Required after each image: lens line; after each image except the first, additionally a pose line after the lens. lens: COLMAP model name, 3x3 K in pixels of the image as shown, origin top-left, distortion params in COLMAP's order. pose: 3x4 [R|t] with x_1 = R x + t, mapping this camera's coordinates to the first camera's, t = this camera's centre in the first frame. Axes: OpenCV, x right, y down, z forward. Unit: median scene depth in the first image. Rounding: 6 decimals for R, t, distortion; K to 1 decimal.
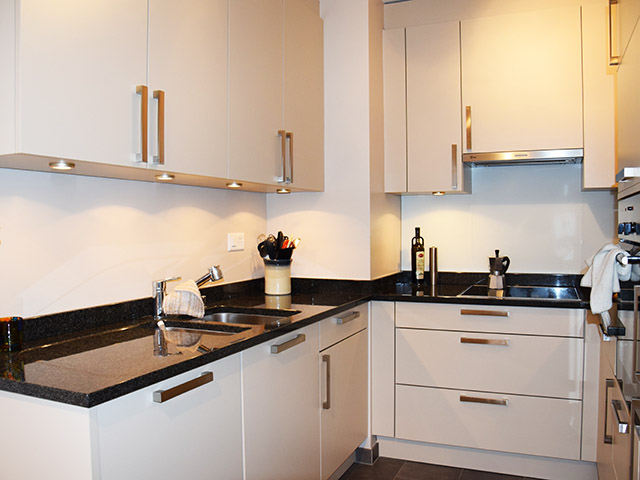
lens RADIAL K [[584.0, 0, 319.8], [0, 584.0, 238.6], [0, 0, 1]] dist [-0.010863, 0.000000]
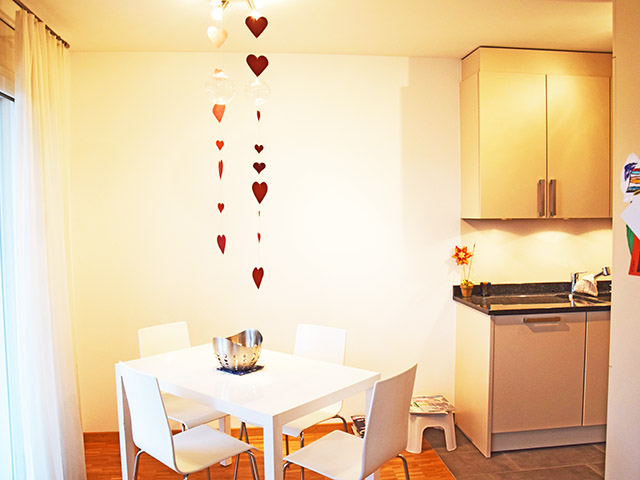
lens RADIAL K [[584.0, 0, 319.8], [0, 584.0, 239.9], [0, 0, 1]] dist [-0.010863, 0.000000]
pose [[0.546254, 0.054721, -0.835830, 0.792113], [-0.024282, 0.998479, 0.049499, -0.098338], [0.837268, -0.006743, 0.546752, -0.639253]]
